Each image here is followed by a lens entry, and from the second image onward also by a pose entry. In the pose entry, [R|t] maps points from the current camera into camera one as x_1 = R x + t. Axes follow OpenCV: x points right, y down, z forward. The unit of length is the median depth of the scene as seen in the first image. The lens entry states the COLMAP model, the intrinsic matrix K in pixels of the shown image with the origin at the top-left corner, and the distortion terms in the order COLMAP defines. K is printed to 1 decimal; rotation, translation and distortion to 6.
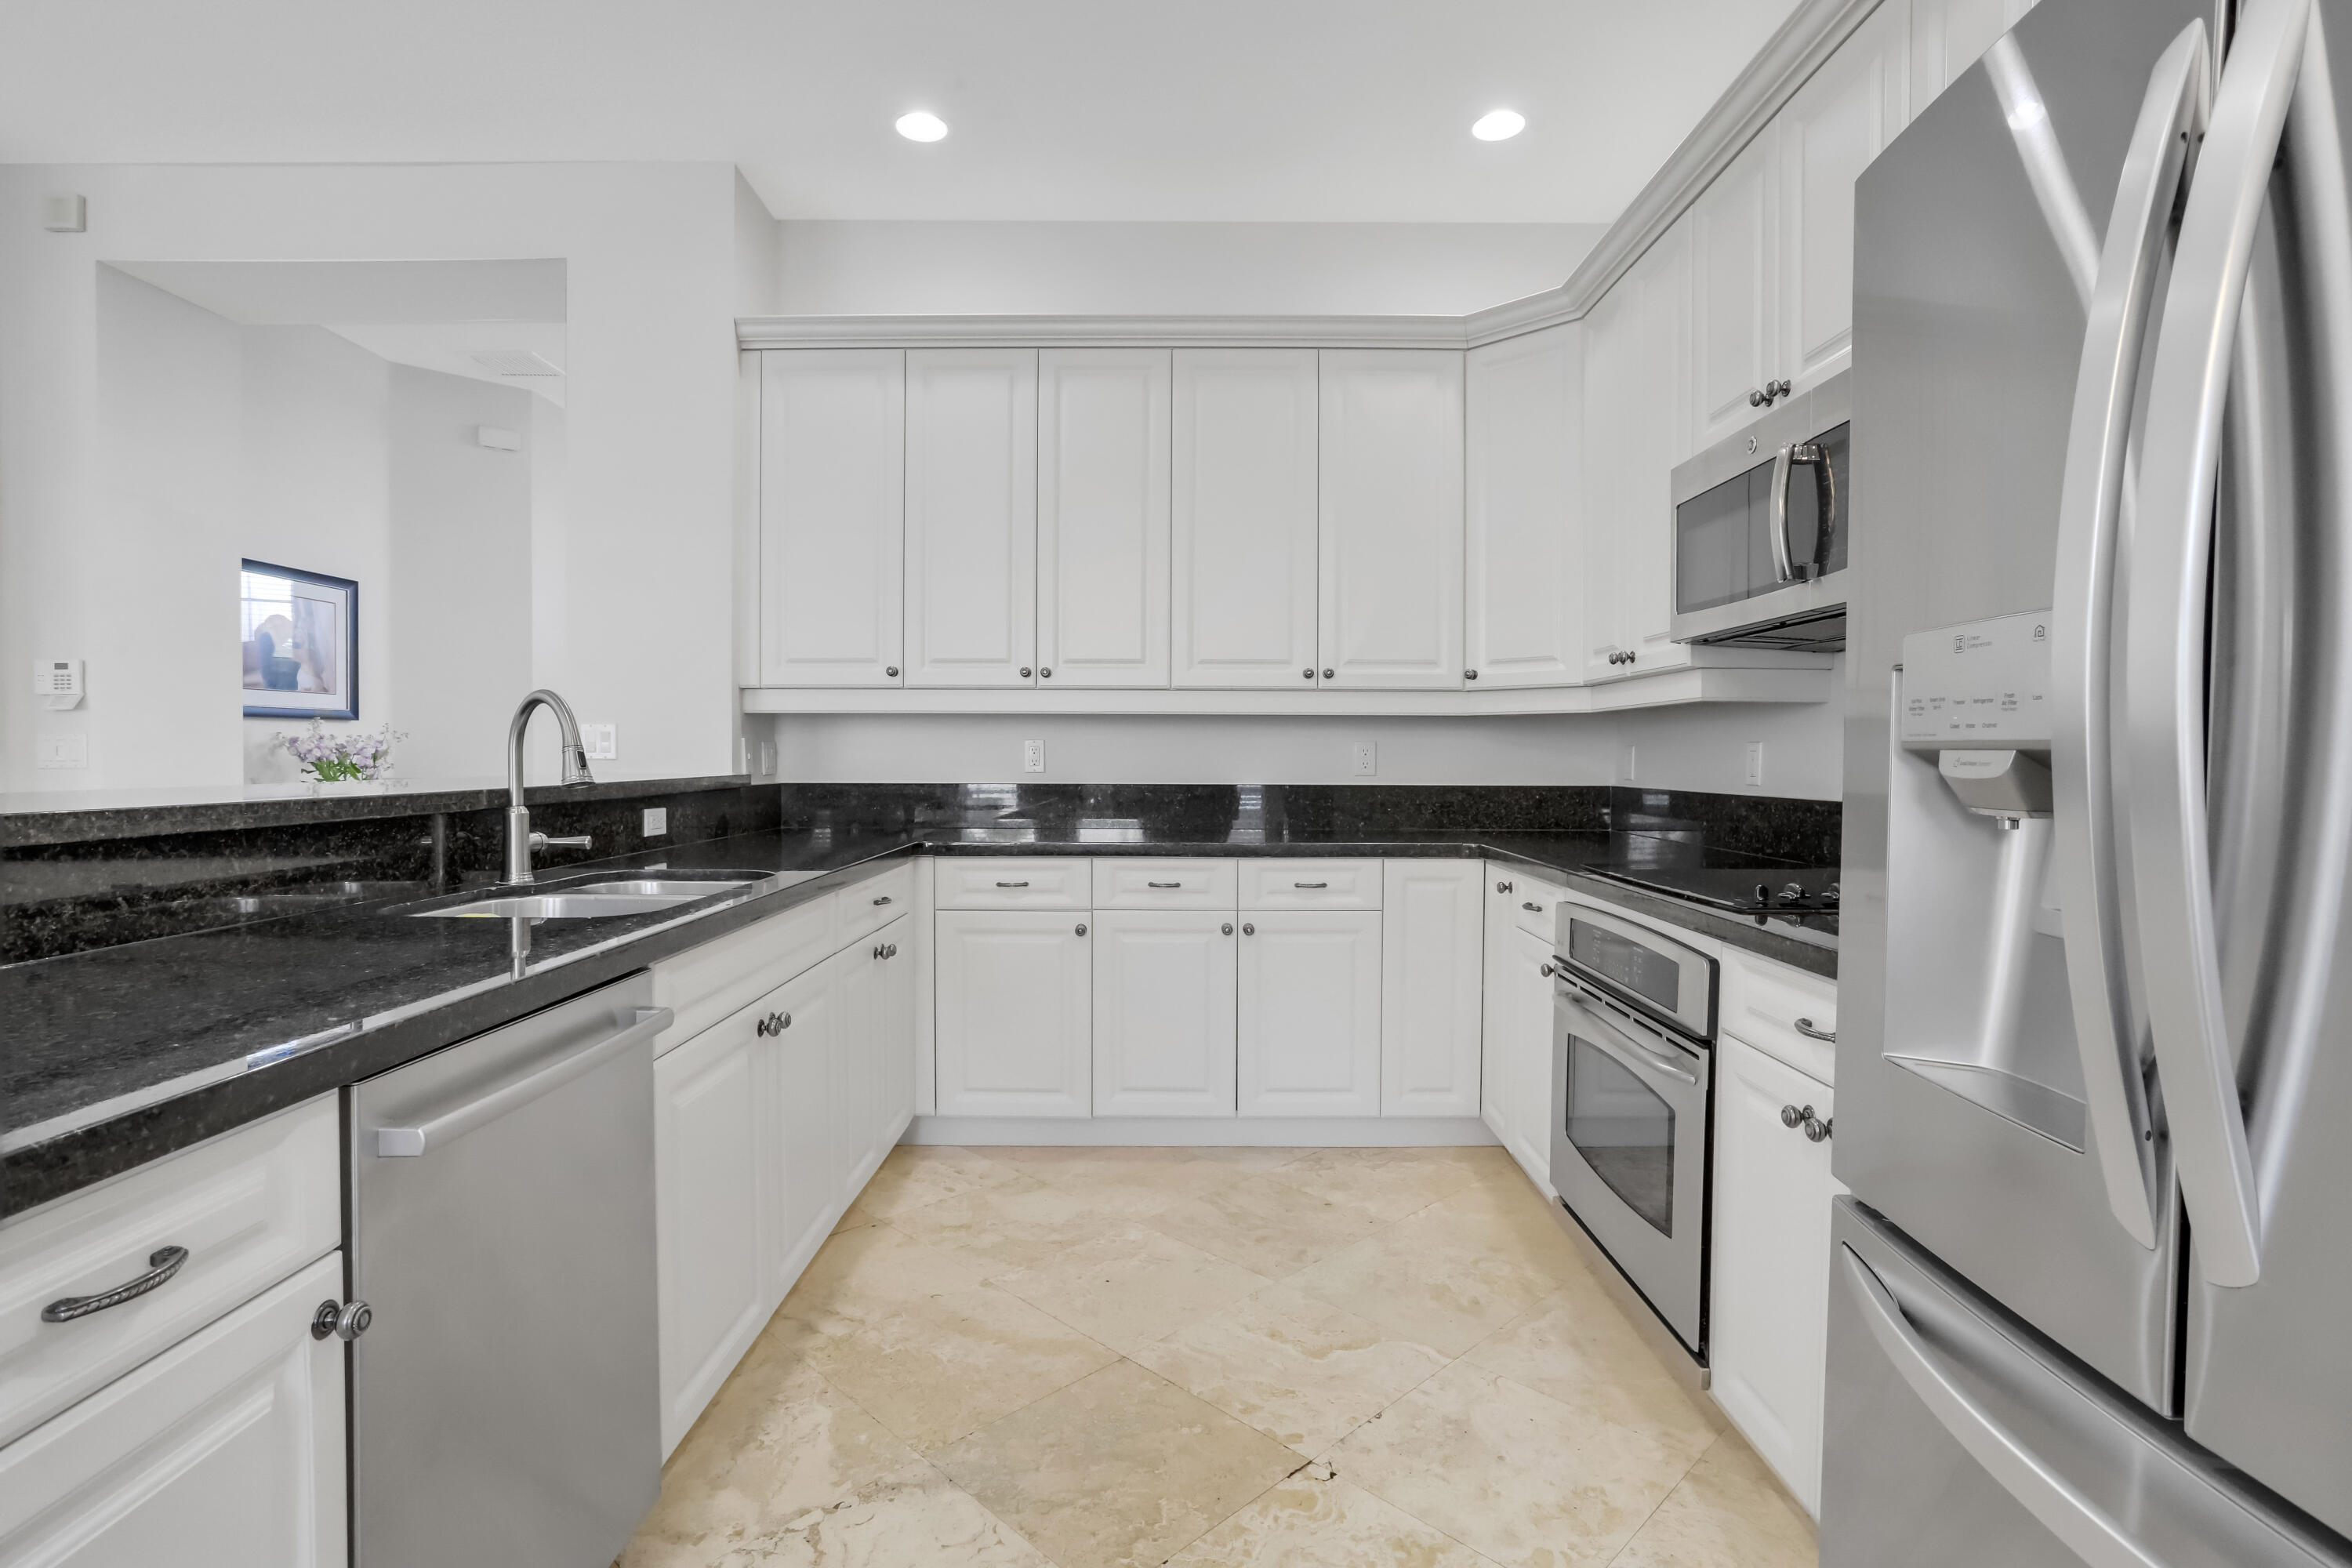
lens RADIAL K [[1136.5, 0, 1165.6], [0, 1136.5, 772.2], [0, 0, 1]] dist [-0.042035, 0.018731]
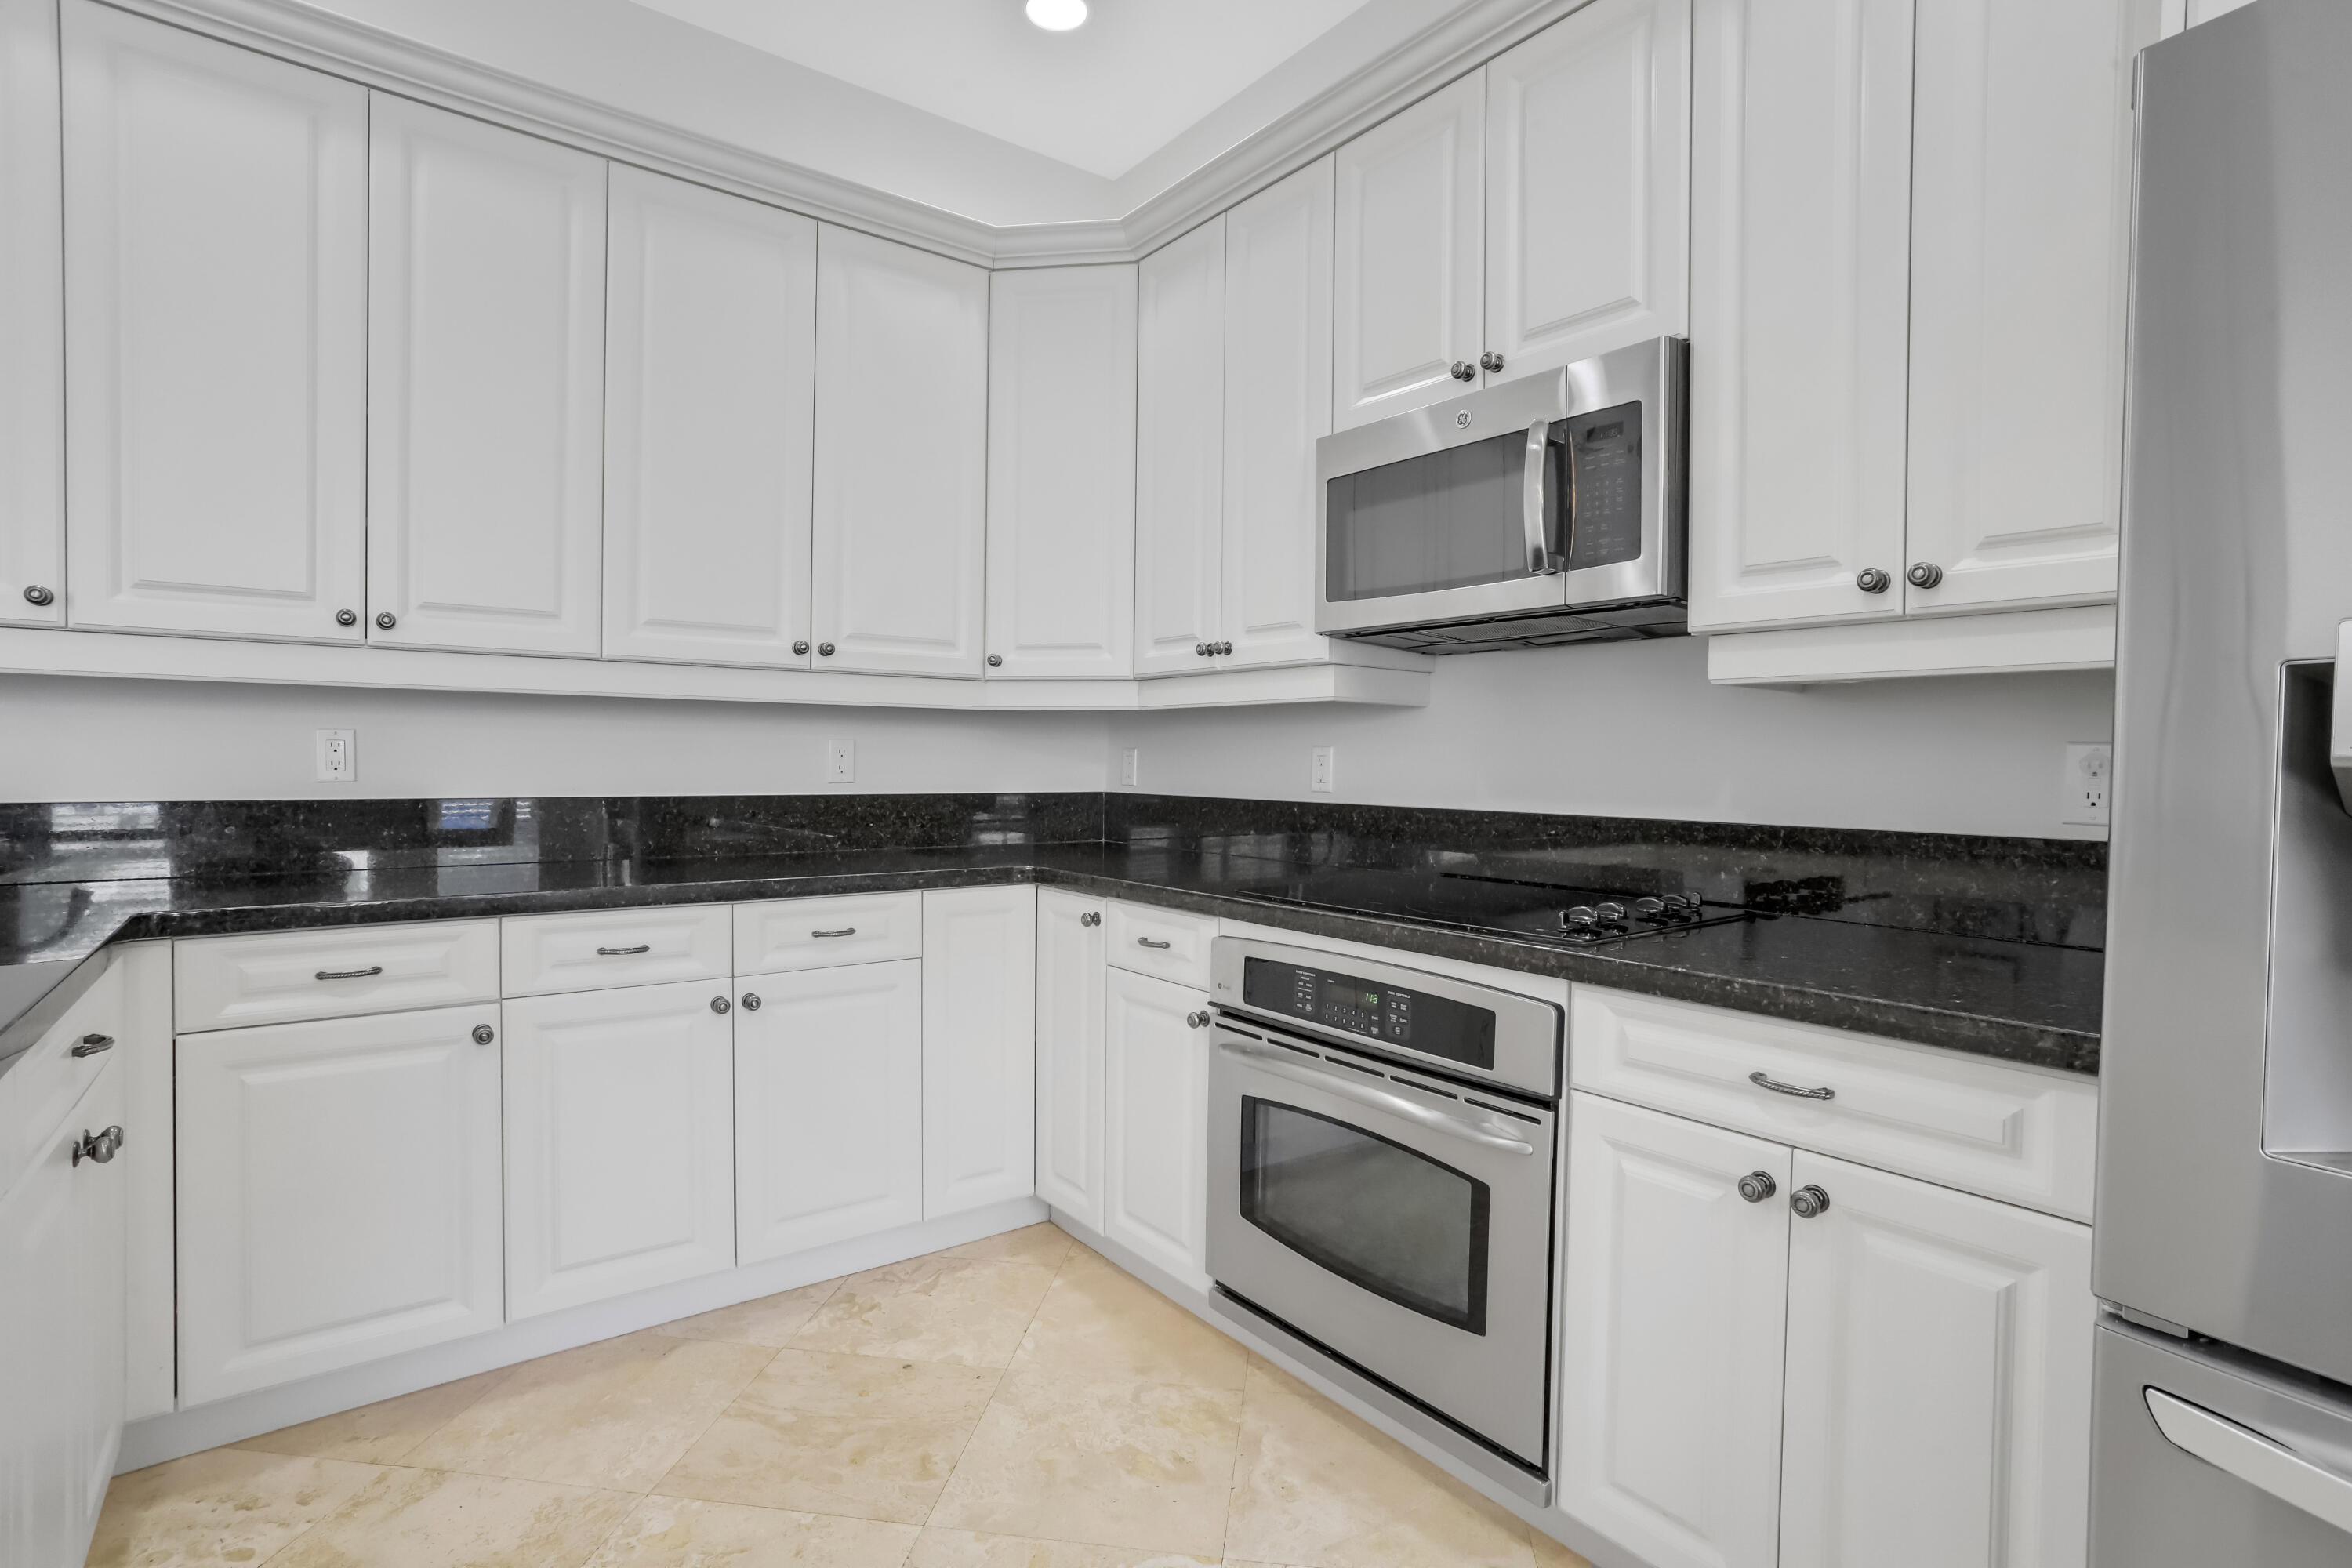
lens RADIAL K [[1136.5, 0, 1161.6], [0, 1136.5, 774.9], [0, 0, 1]] dist [-0.042035, 0.018731]
pose [[0.794677, -0.004066, 0.607019, -0.154220], [0.001254, 0.999986, 0.005057, -0.006950], [-0.607031, -0.003258, 0.794671, 0.289435]]
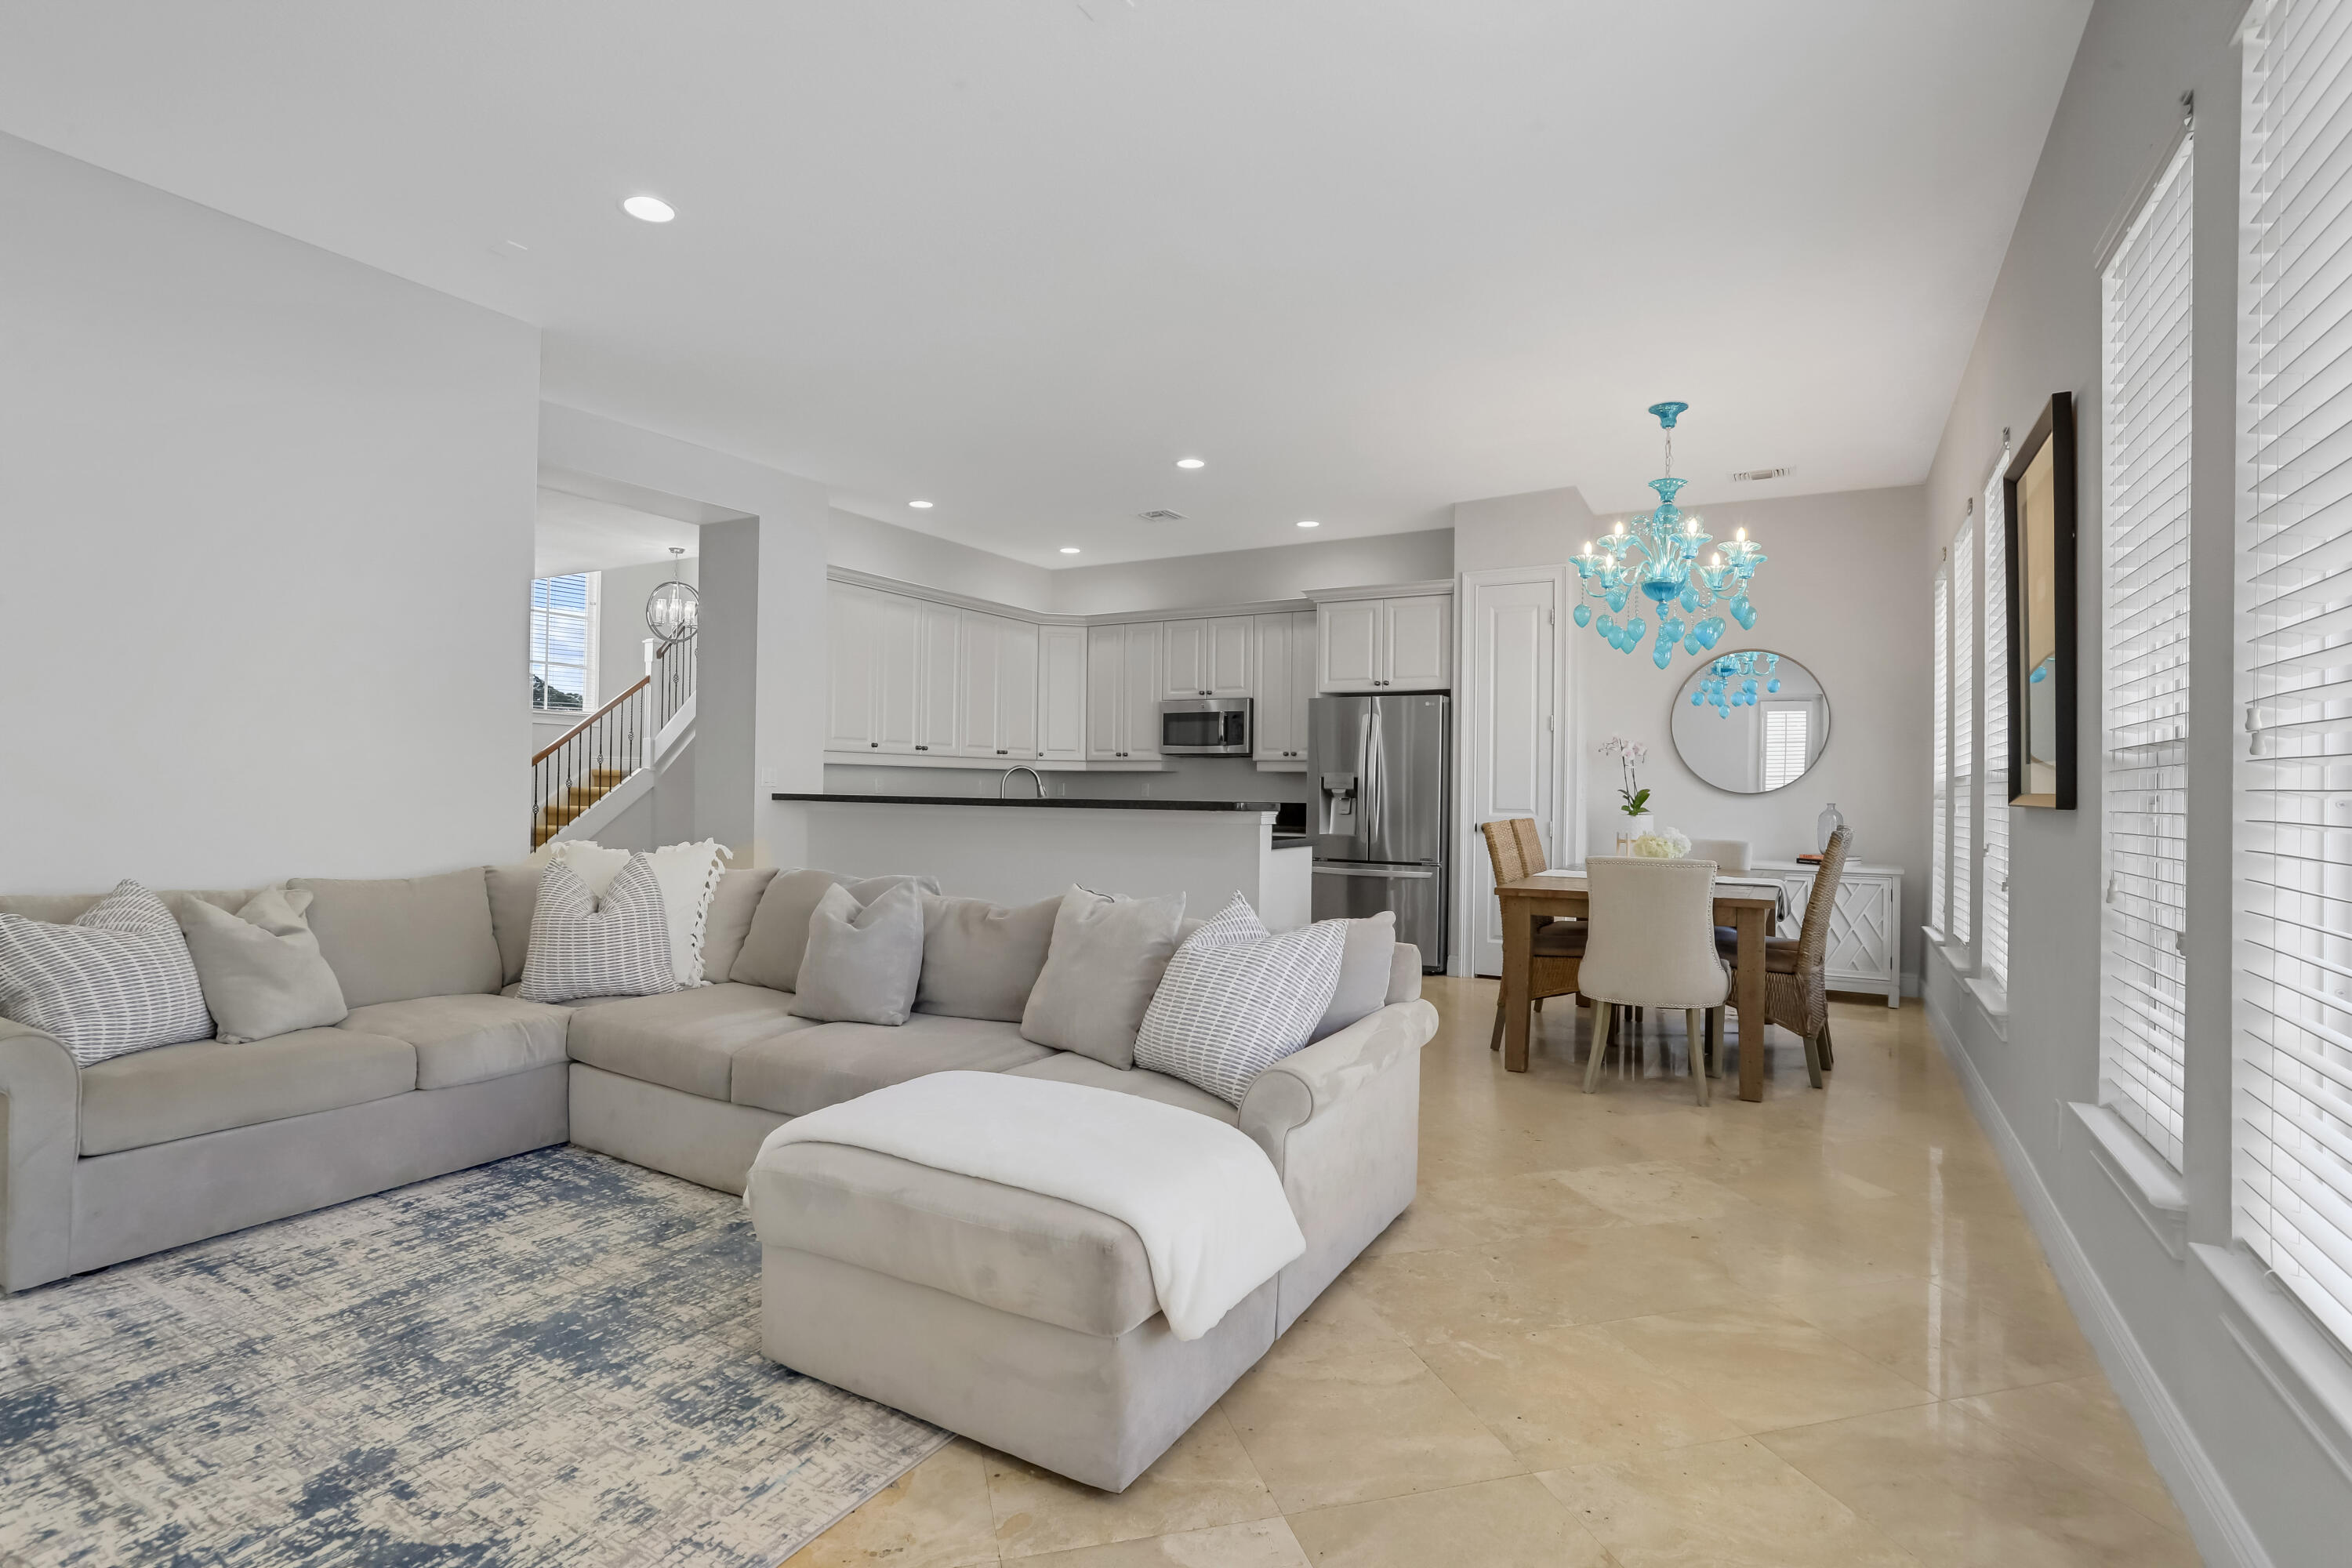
lens RADIAL K [[1136.5, 0, 1166.2], [0, 1136.5, 777.5], [0, 0, 1]] dist [-0.042035, 0.018731]
pose [[0.503625, 0.012100, 0.863838, -1.958258], [0.001386, 0.999889, -0.014814, 0.003769], [-0.863921, 0.008658, 0.503552, -0.566128]]
